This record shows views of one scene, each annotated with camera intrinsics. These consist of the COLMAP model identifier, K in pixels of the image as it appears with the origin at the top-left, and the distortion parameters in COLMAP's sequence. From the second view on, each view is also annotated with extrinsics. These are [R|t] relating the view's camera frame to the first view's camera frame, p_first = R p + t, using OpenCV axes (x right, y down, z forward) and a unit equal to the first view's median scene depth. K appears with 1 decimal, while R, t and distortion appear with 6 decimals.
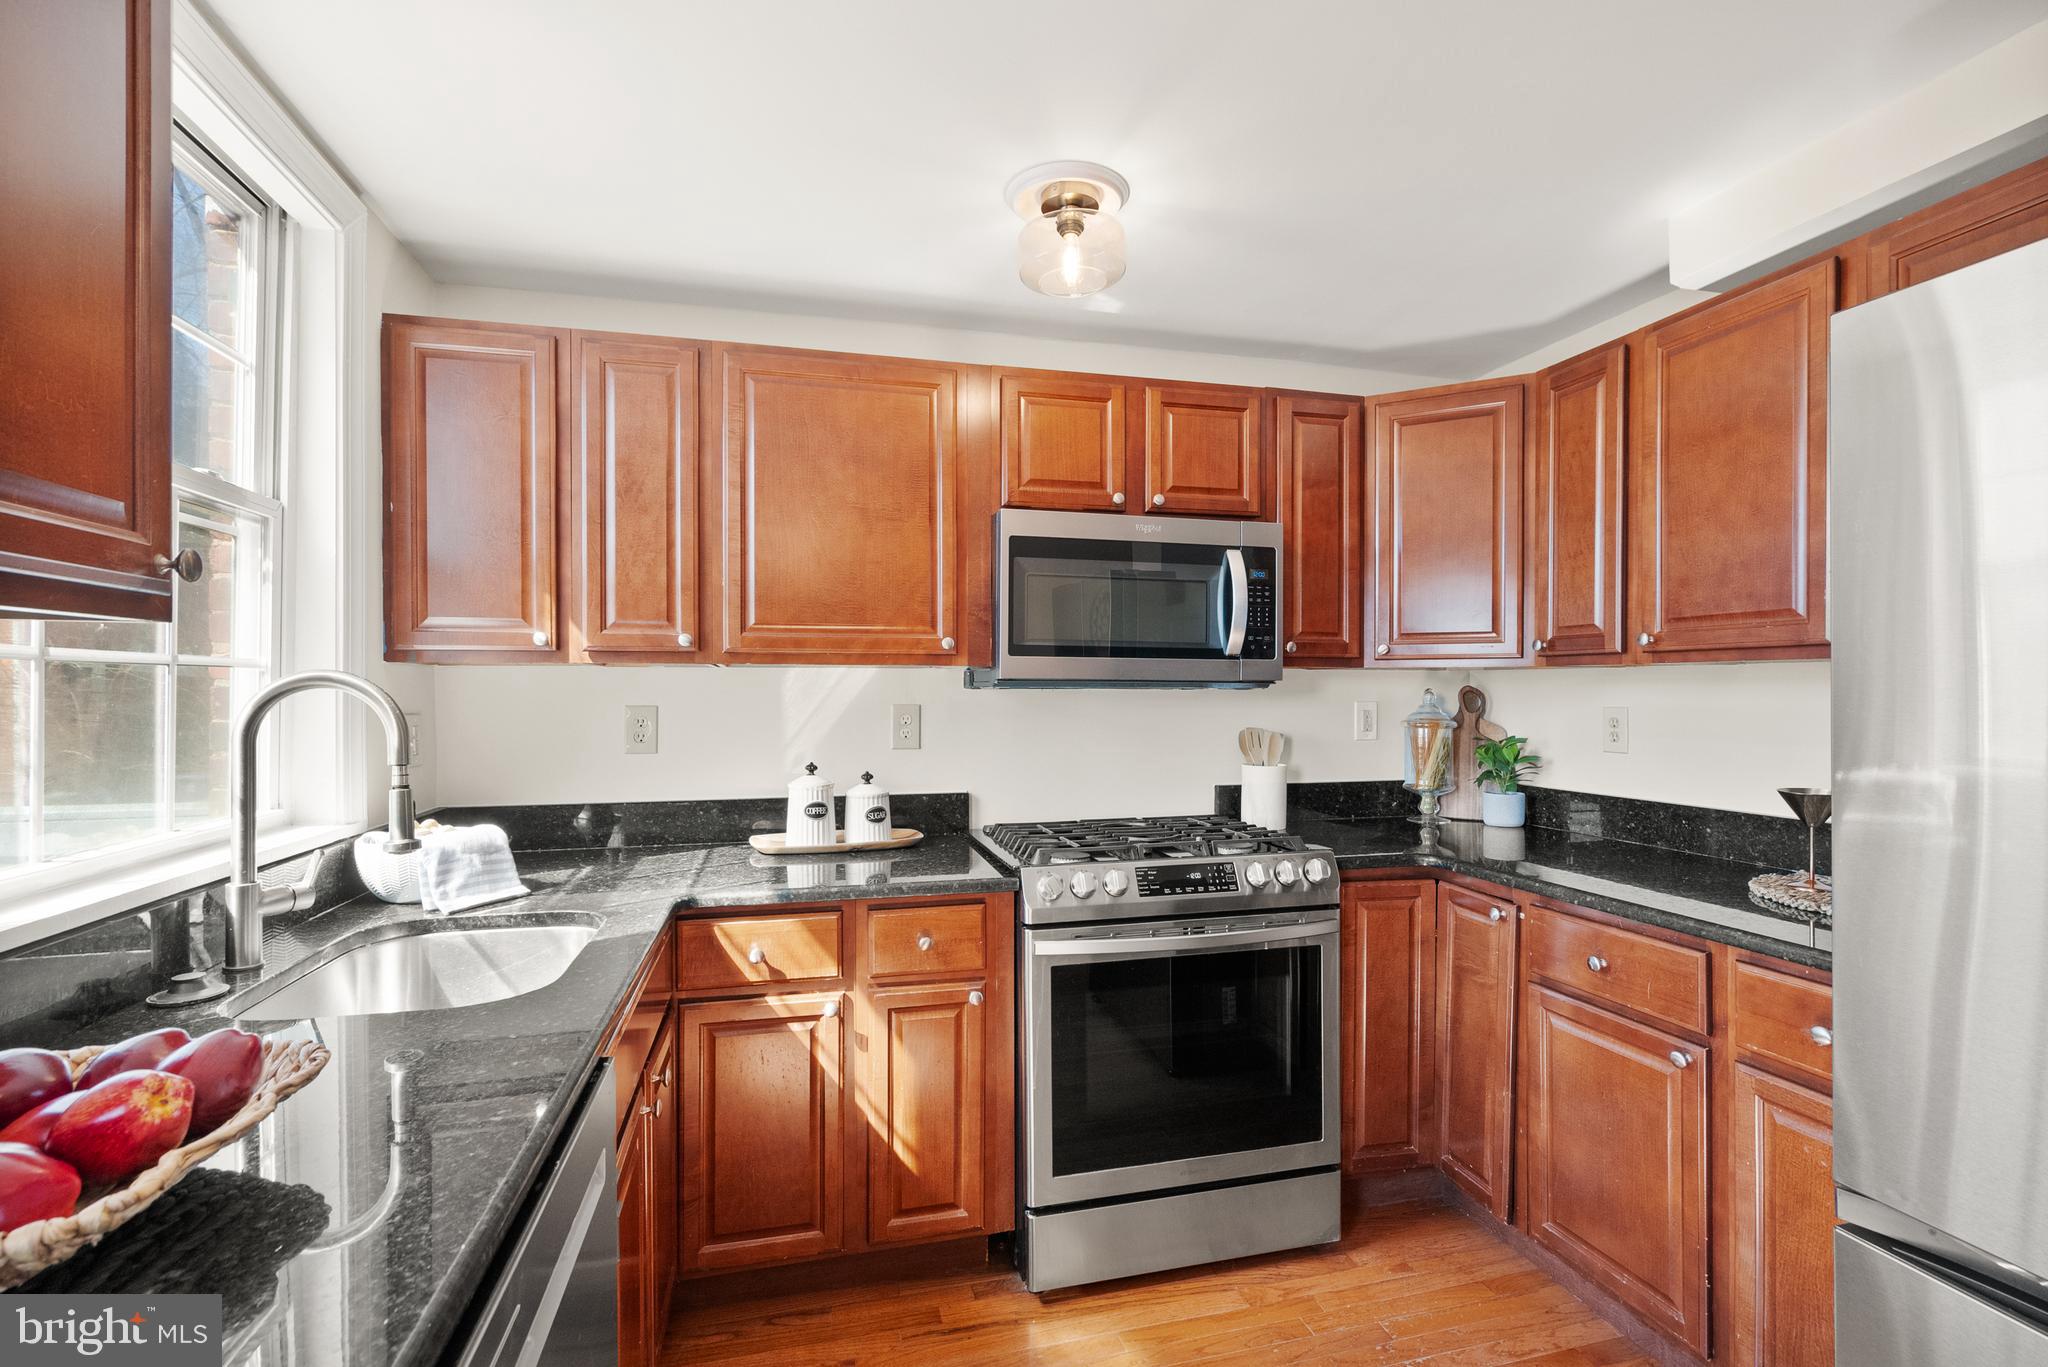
lens RADIAL K [[951.4, 0, 1024.8], [0, 951.4, 689.3], [0, 0, 1]] dist [-0.002946, 0.001291]
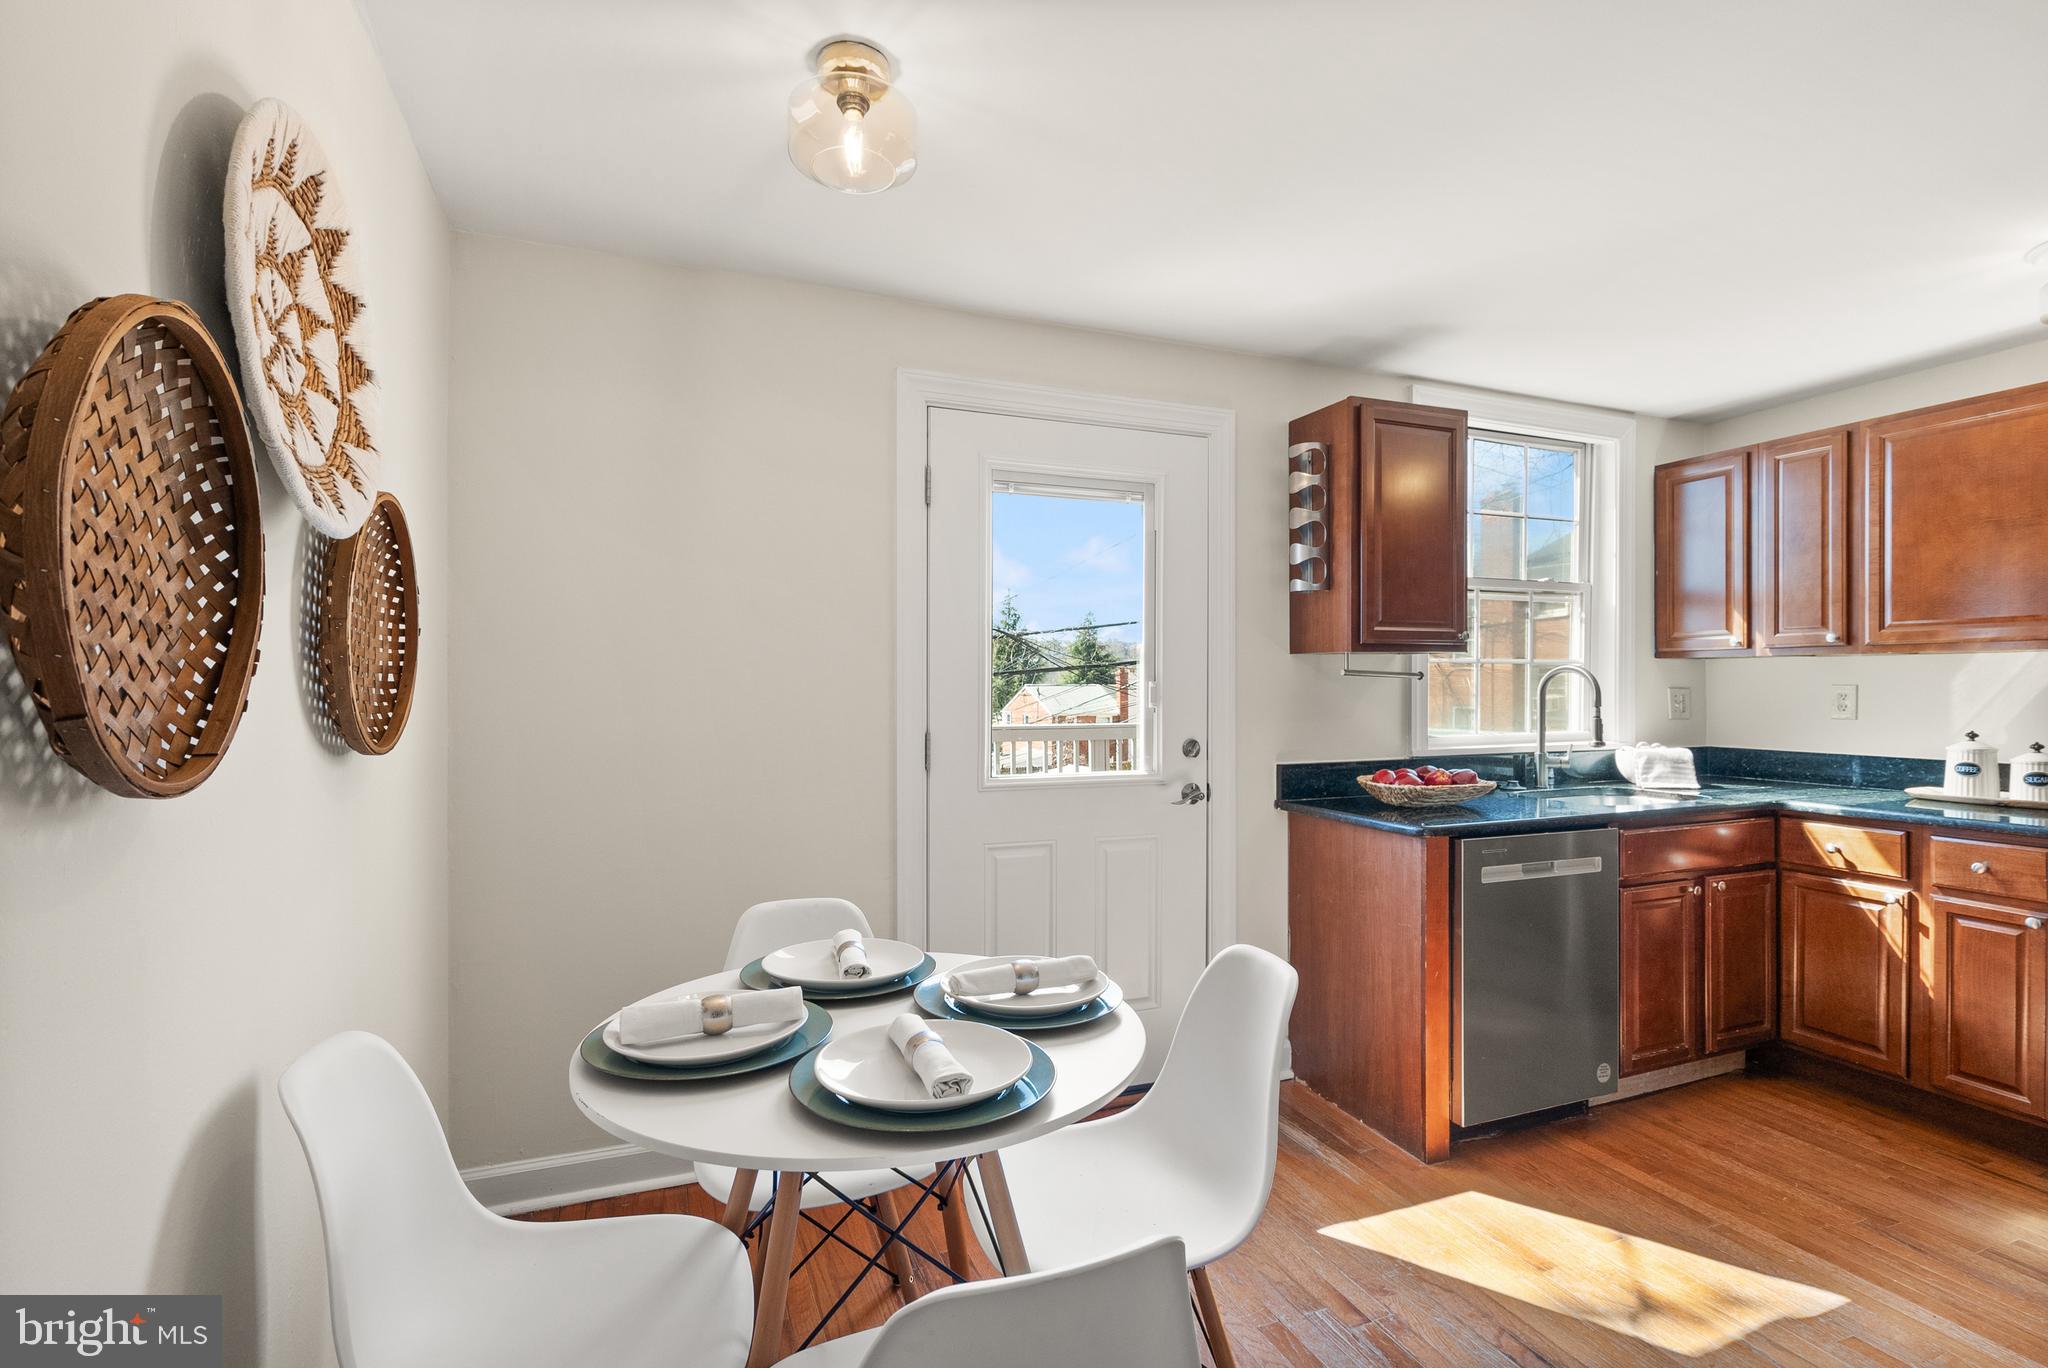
lens RADIAL K [[951.4, 0, 1024.8], [0, 951.4, 689.8], [0, 0, 1]] dist [-0.002946, 0.001291]
pose [[0.133438, 0.007024, -0.991032, 0.881465], [-0.000038, 0.999975, 0.007083, 0.016448], [0.991057, -0.000907, 0.133435, -0.394711]]
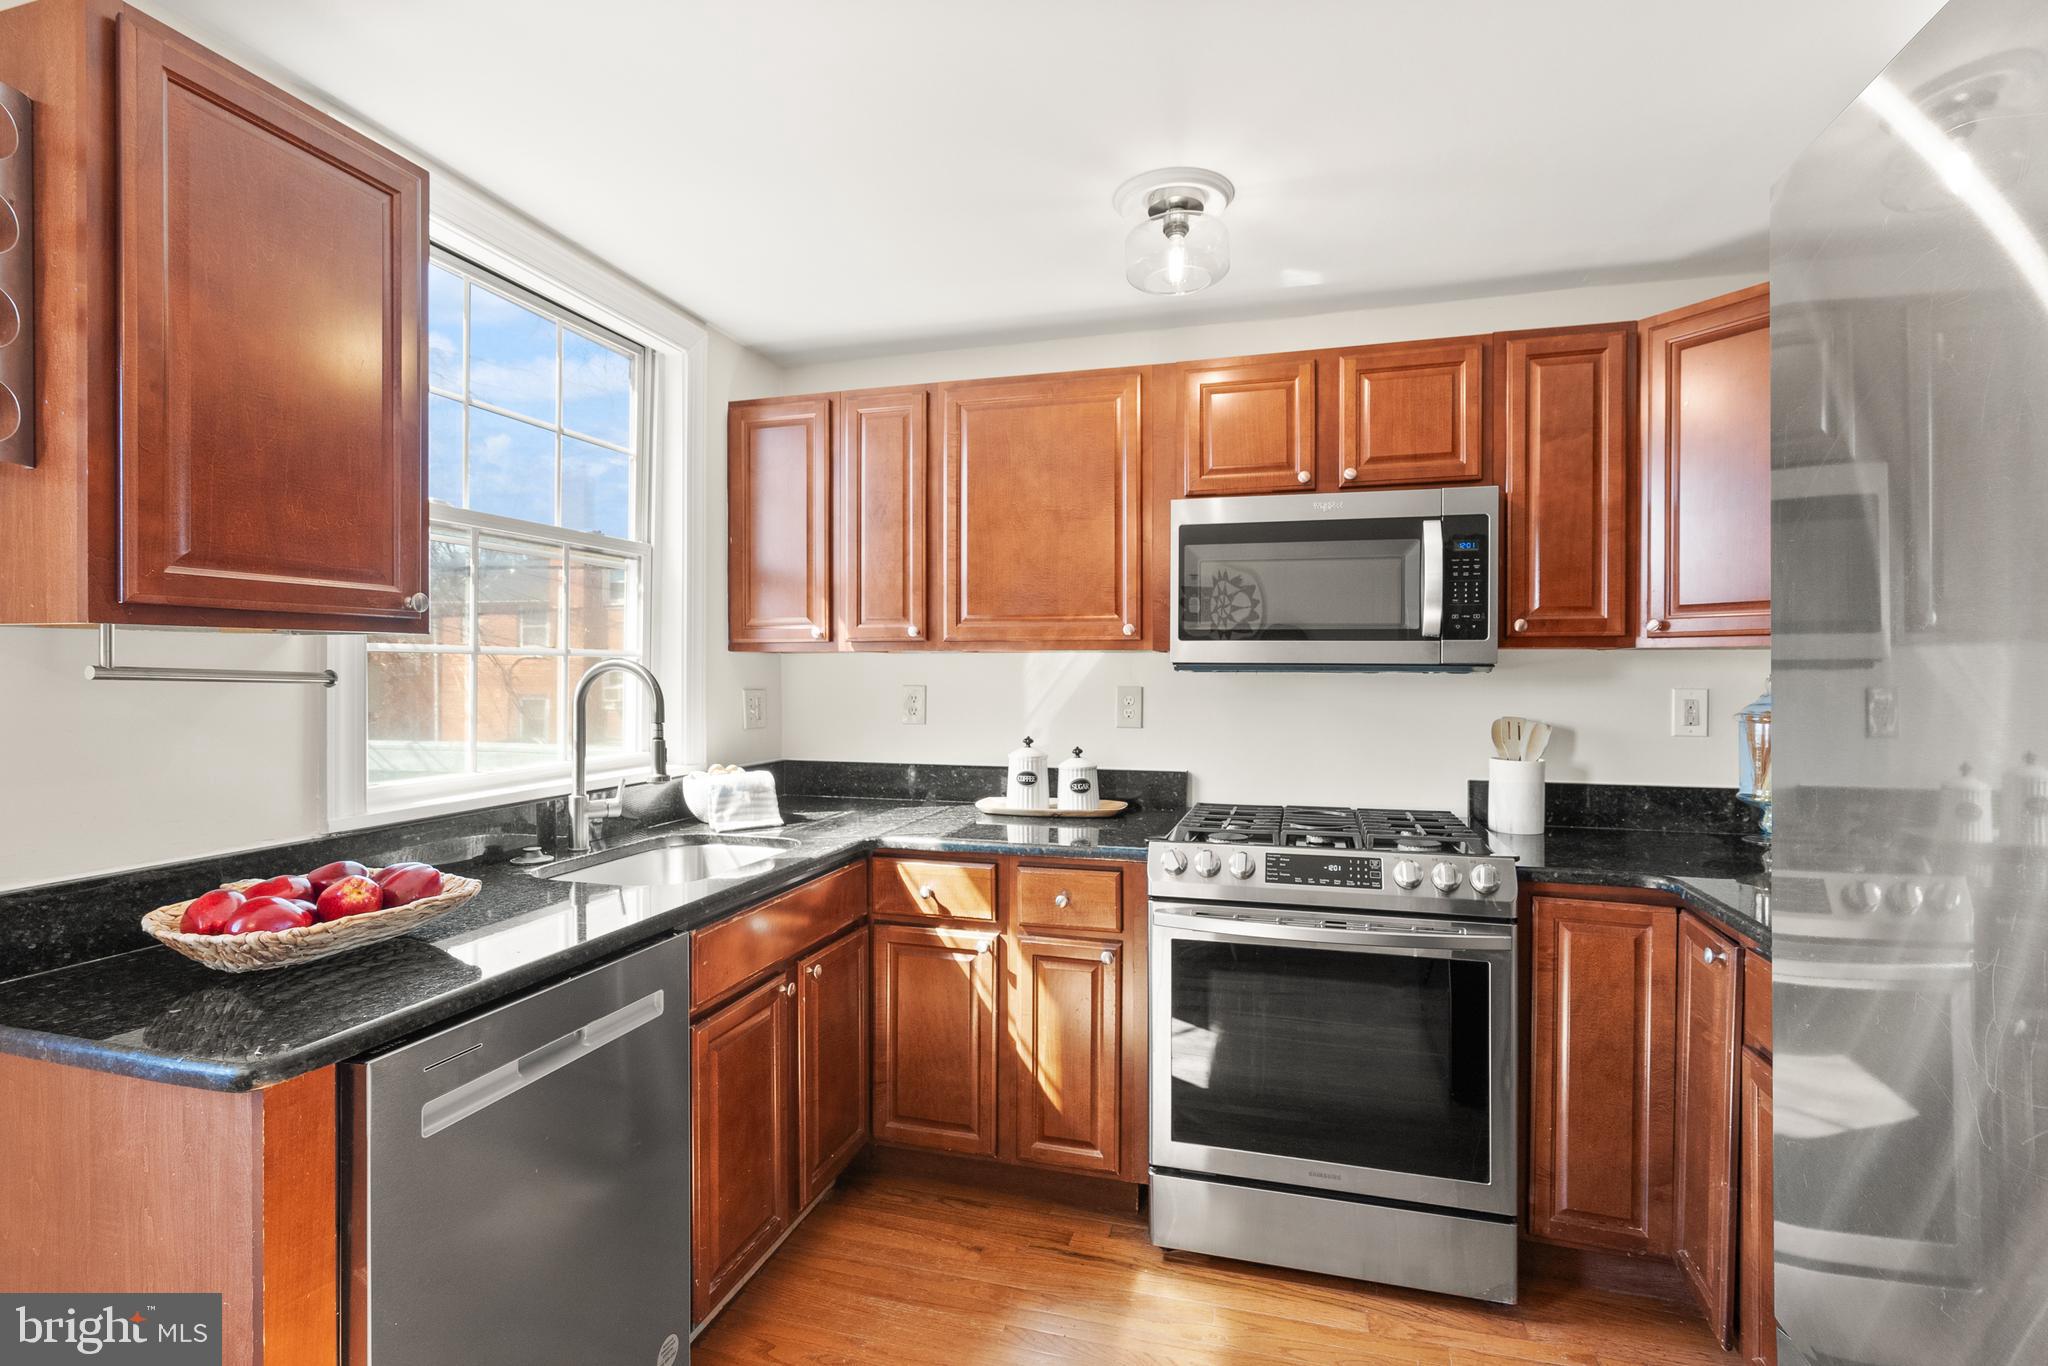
lens RADIAL K [[955.8, 0, 1025.5], [0, 955.8, 670.1], [0, 0, 1]] dist [-0.002900, 0.000807]
pose [[0.860822, 0.001497, -0.508904, 0.380678], [-0.002838, 0.999994, -0.001859, -0.000347], [0.508898, 0.003044, 0.860822, 0.014181]]
